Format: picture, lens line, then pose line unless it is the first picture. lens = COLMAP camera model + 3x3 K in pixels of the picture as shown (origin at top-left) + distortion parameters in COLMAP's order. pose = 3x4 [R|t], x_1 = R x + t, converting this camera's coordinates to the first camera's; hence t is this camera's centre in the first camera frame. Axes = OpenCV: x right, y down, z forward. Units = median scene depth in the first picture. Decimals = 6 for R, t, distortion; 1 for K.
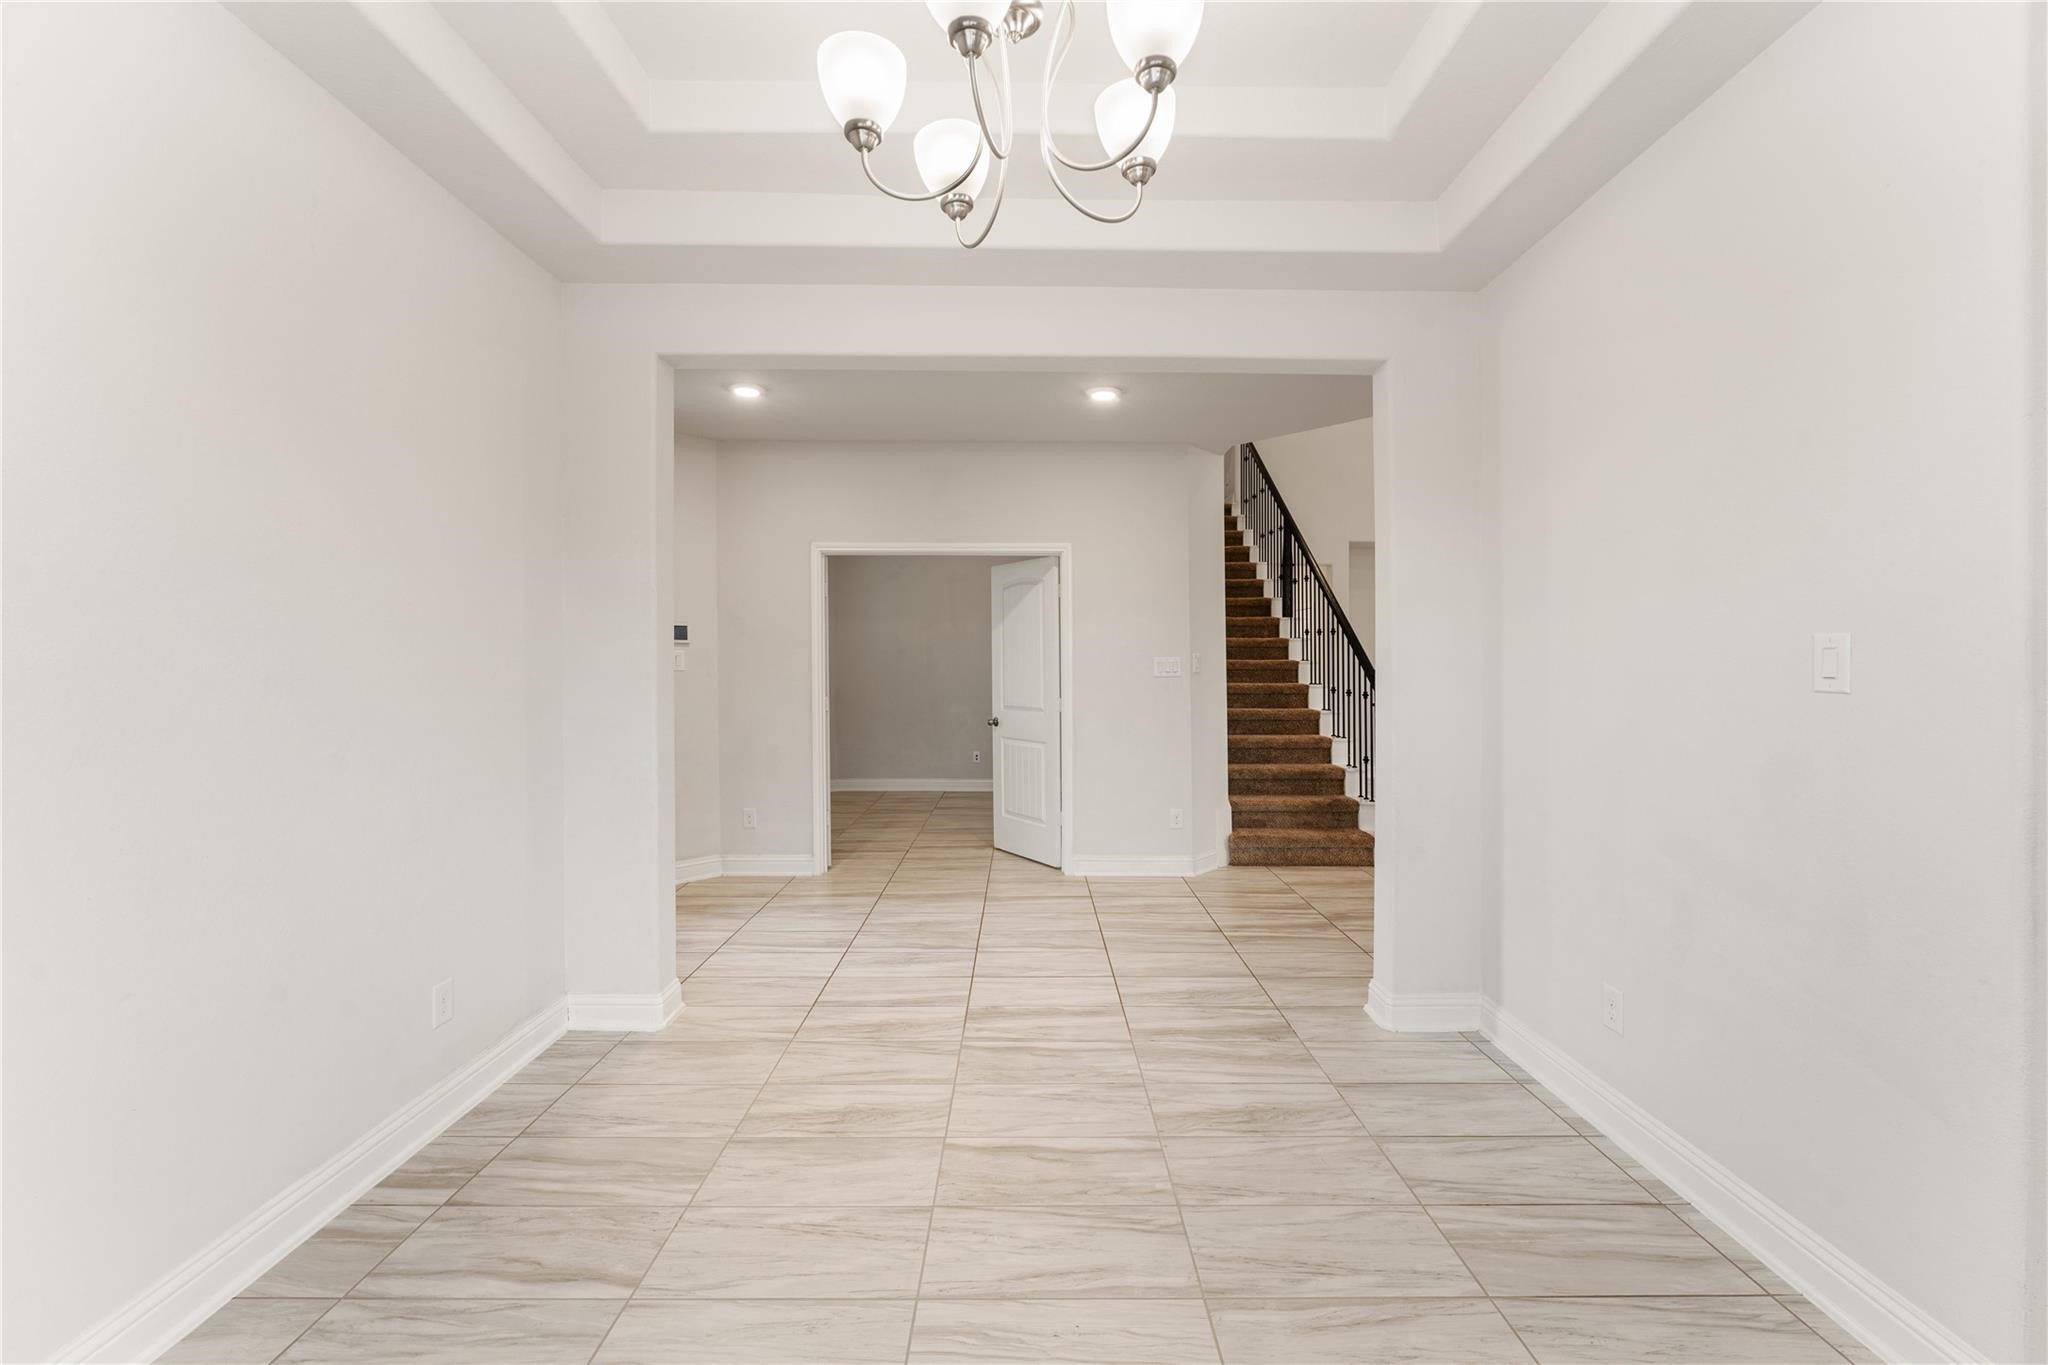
lens RADIAL K [[832.1, 0, 1017.8], [0, 832.1, 663.7], [0, 0, 1]] dist [-0.004877, 0.000013]
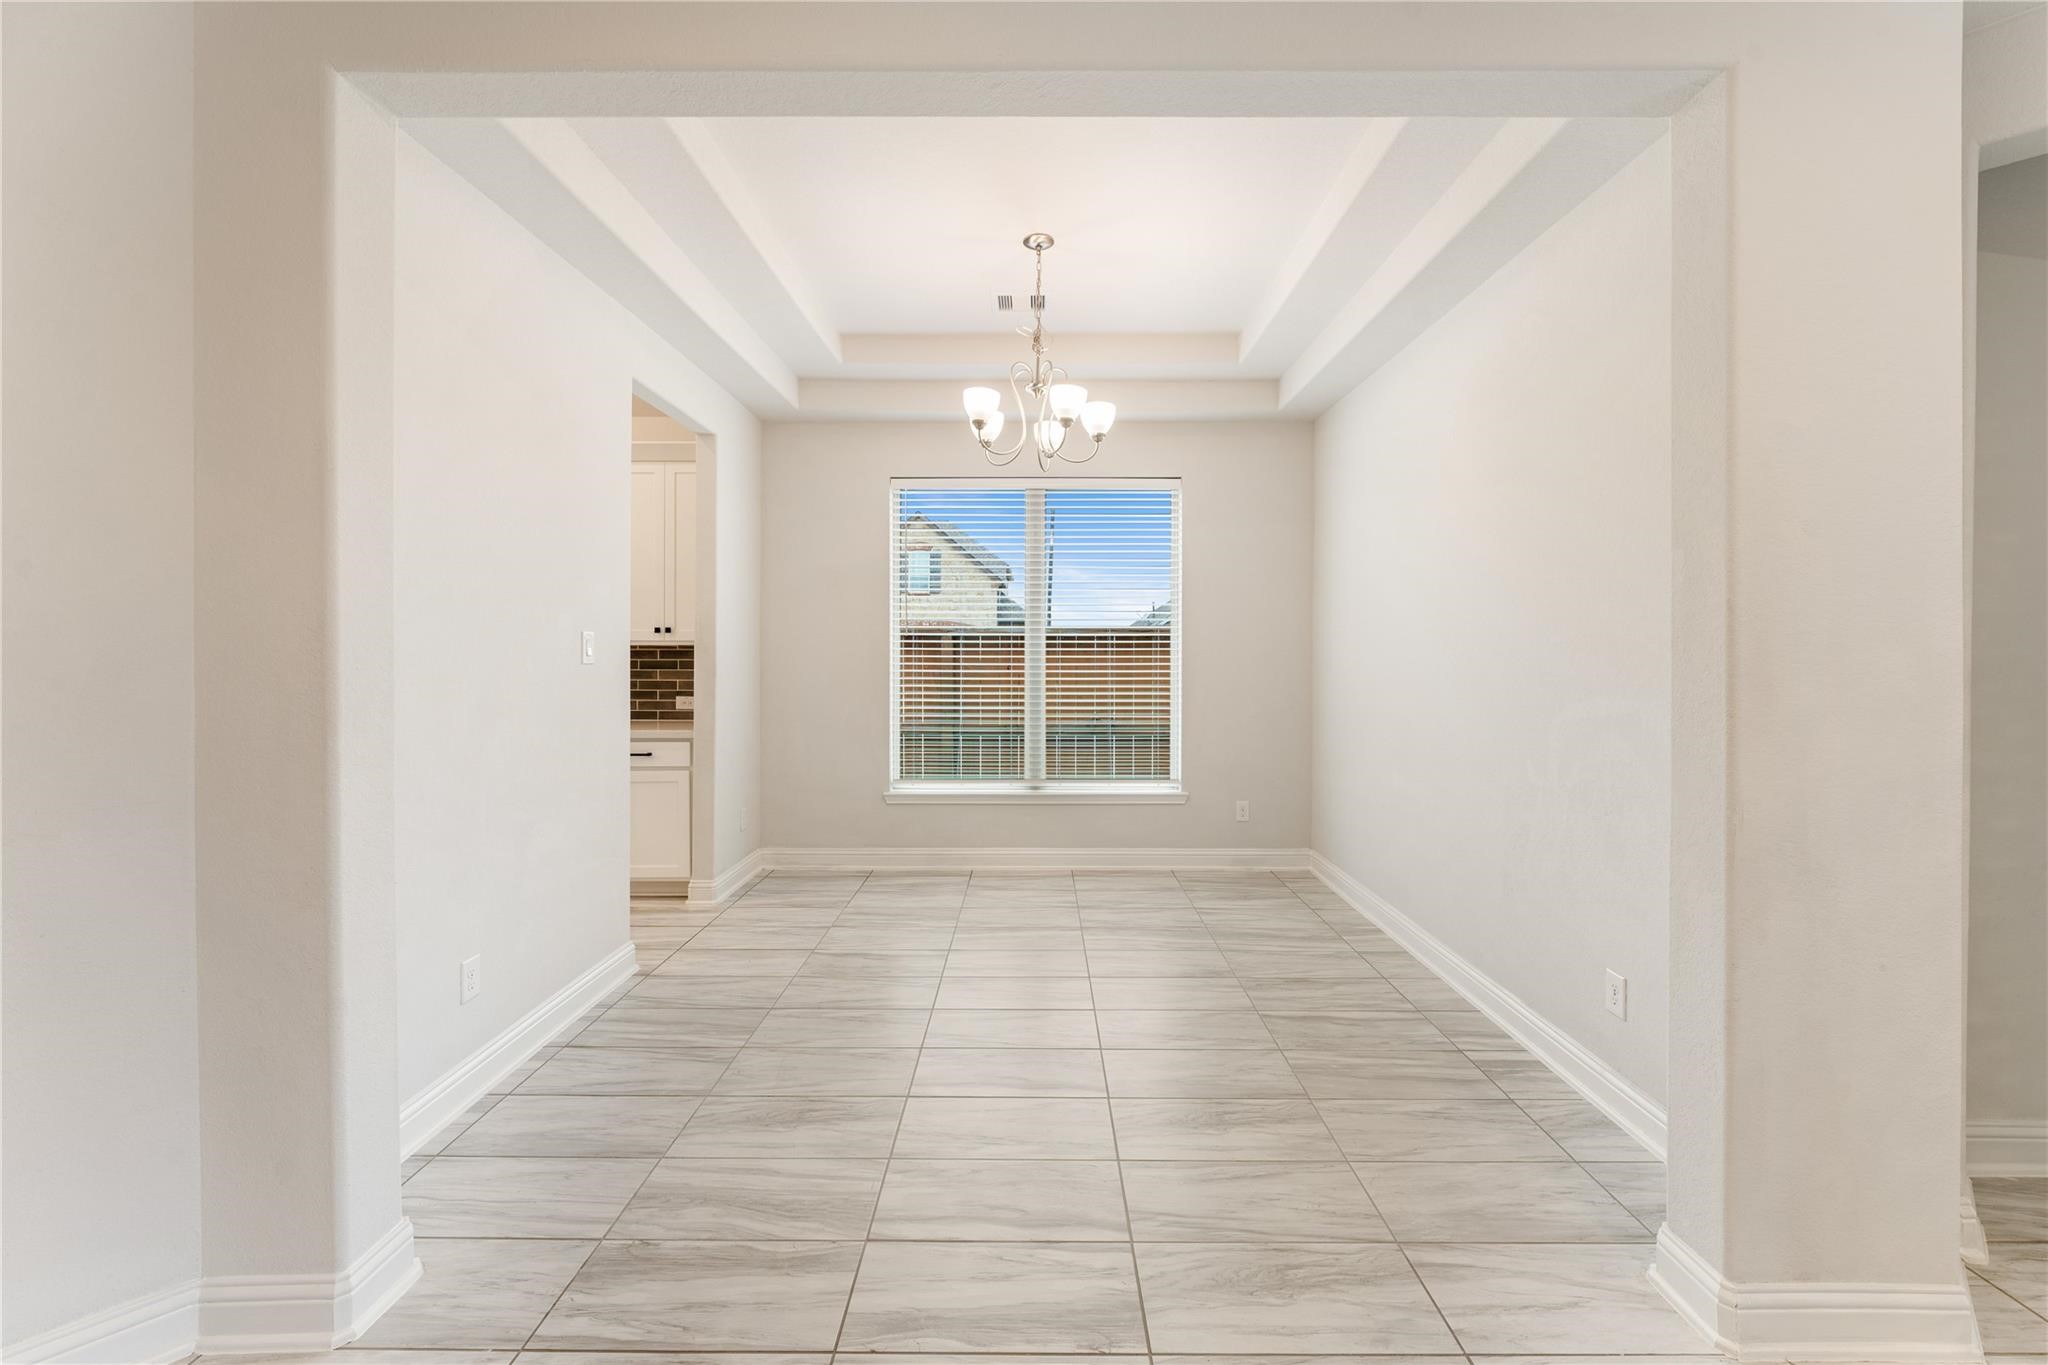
lens RADIAL K [[832.1, 0, 1017.8], [0, 832.1, 663.7], [0, 0, 1]] dist [-0.004877, 0.000013]
pose [[-0.999921, -0.005133, 0.011481, 0.017483], [-0.004920, 0.999815, 0.018575, -0.004063], [-0.011574, 0.018517, -0.999762, 1.816652]]
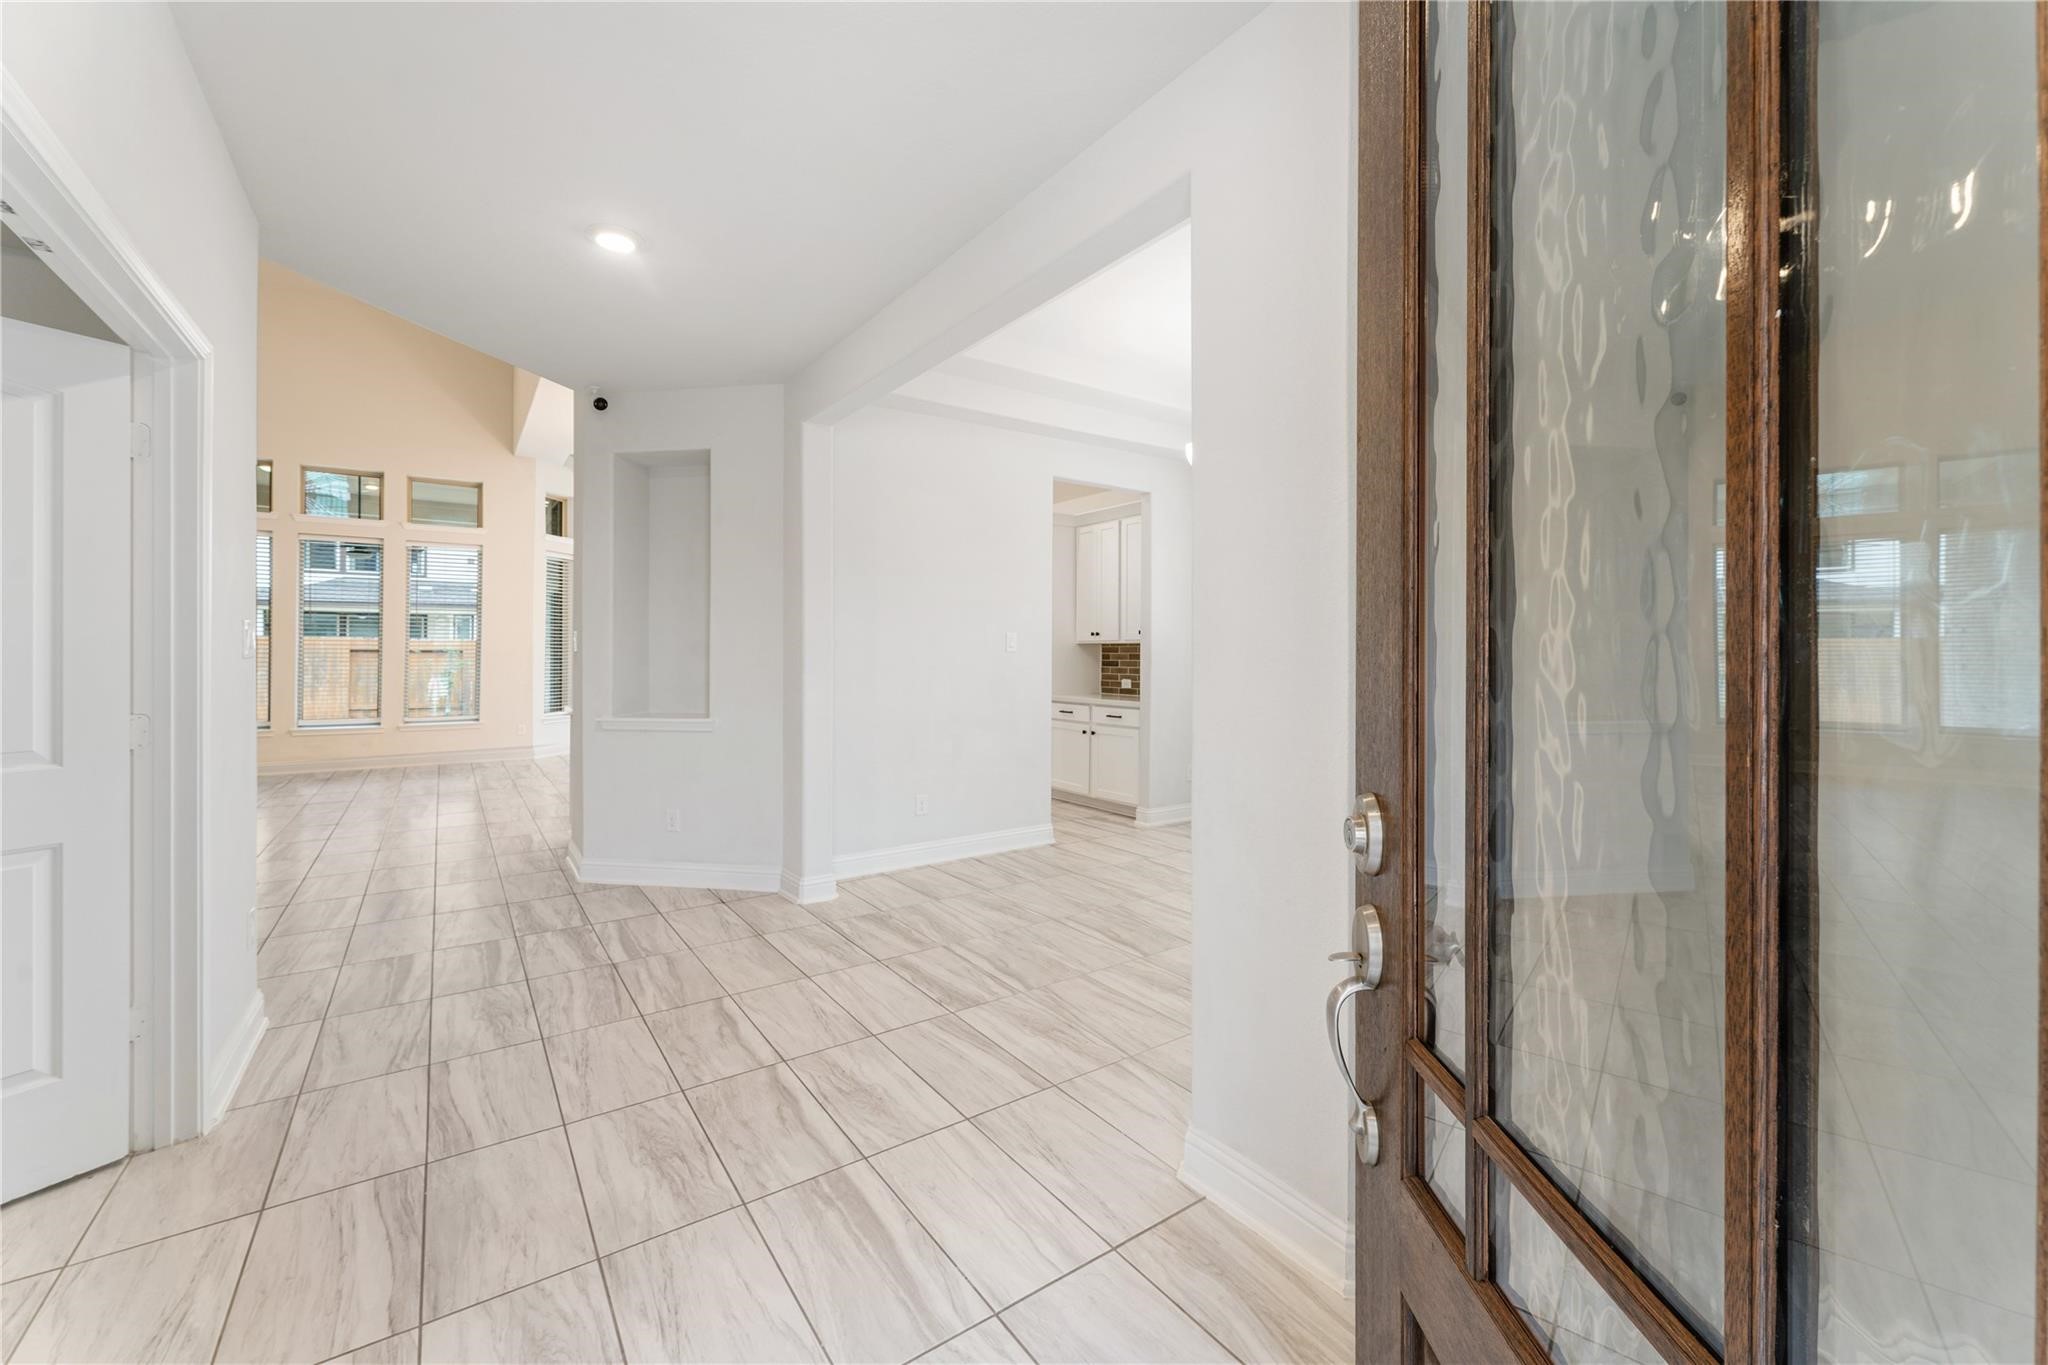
lens RADIAL K [[811.7, 0, 1024.0], [0, 811.7, 682.5], [0, 0, 1]] dist [-0.003465, -0.000175]
pose [[-0.573082, -0.030042, 0.818947, -1.010199], [0.000658, 0.999311, 0.037118, 0.019998], [-0.819498, 0.021810, -0.572667, 1.762930]]
